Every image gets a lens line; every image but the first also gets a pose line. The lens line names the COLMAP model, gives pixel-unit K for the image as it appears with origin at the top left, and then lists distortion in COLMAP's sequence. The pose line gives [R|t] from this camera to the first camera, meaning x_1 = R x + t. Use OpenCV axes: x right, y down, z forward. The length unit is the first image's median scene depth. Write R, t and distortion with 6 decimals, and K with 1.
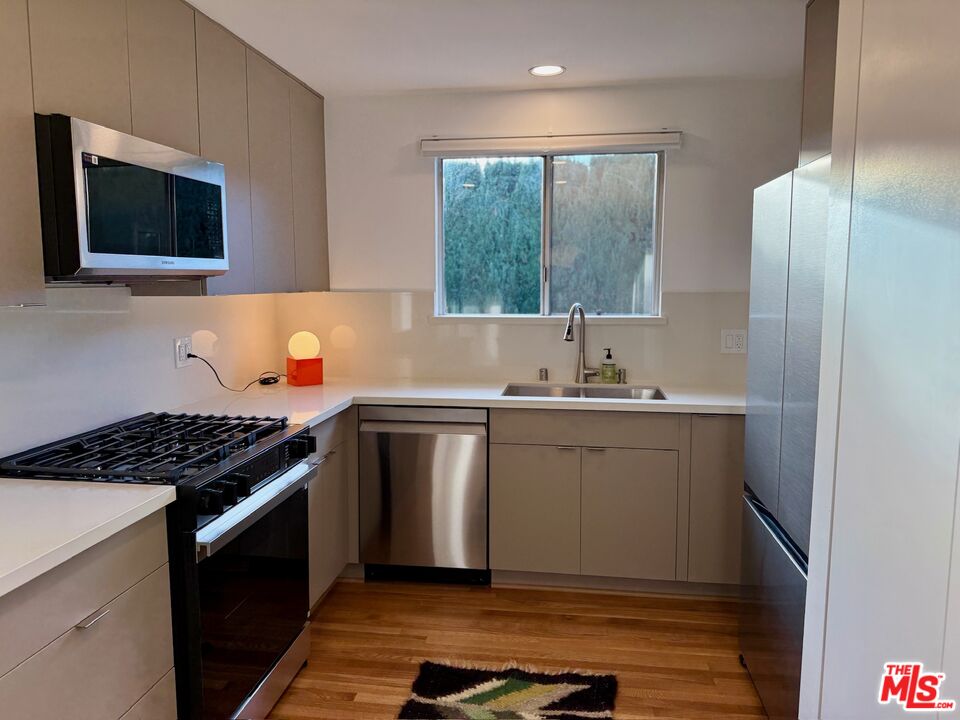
lens RADIAL K [[683.3, 0, 482.5], [0, 683.3, 355.1], [0, 0, 1]] dist [0.018364, -0.010487]
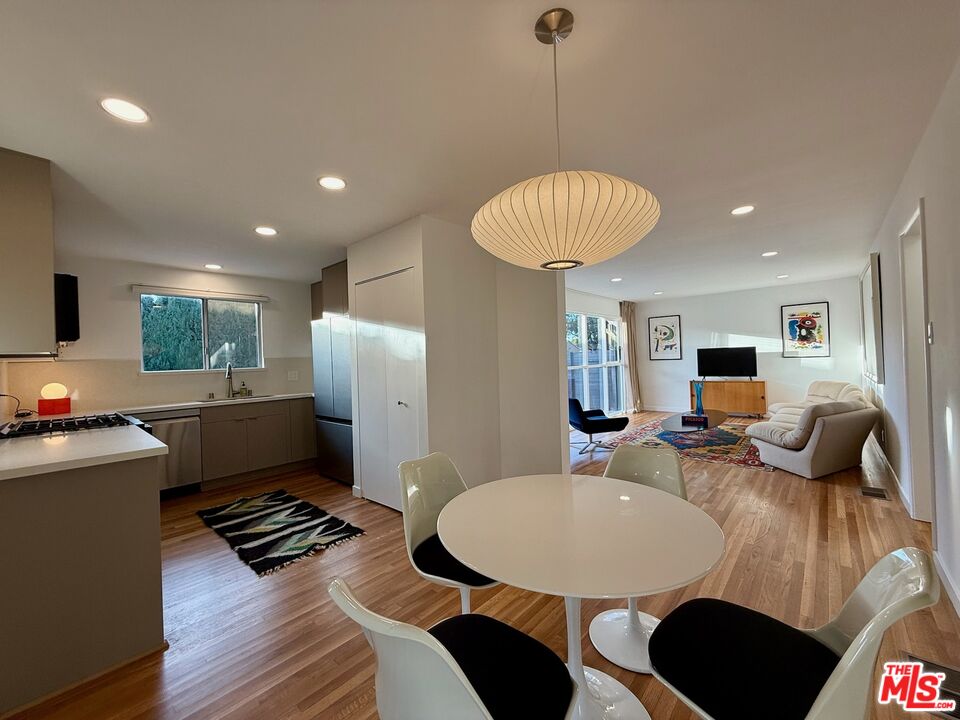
lens RADIAL K [[384.3, 0, 479.9], [0, 384.3, 359.9], [0, 0, 1]] dist [0.006618, -0.000693]
pose [[0.568986, -0.020507, 0.822092, -0.550638], [0.124632, 0.990292, -0.061558, 0.123415], [-0.812848, 0.137485, 0.566017, -0.544126]]
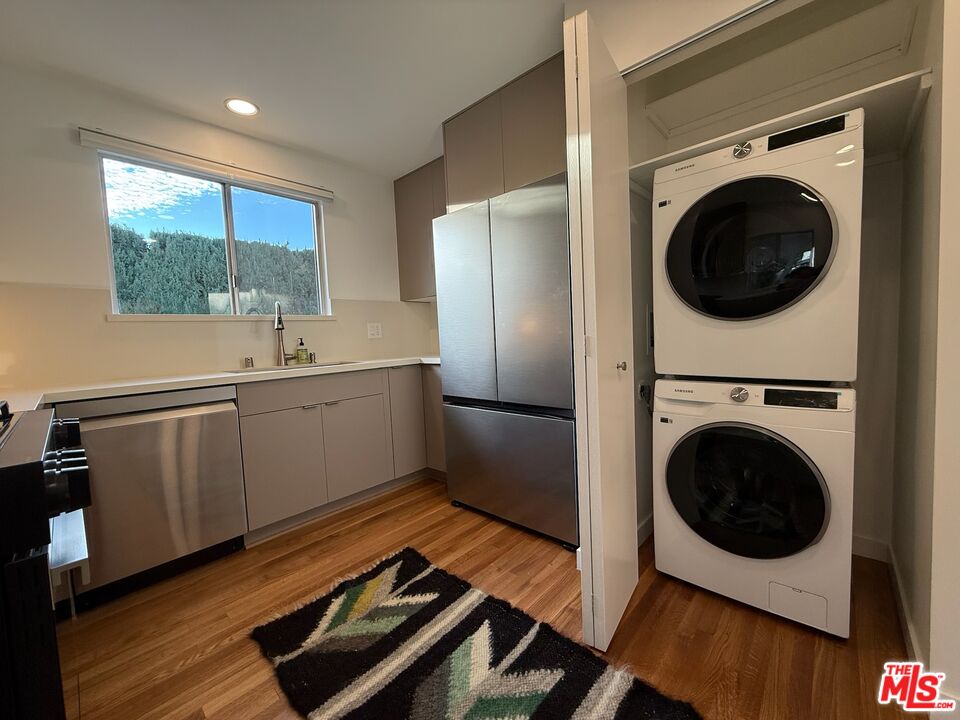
lens RADIAL K [[384.3, 0, 478.1], [0, 384.3, 360.2], [0, 0, 1]] dist [0.006618, -0.000693]
pose [[0.579368, -0.078824, 0.811246, -0.284655], [0.133853, 0.991001, 0.000696, 0.097763], [-0.804000, 0.108184, 0.584705, 0.341020]]
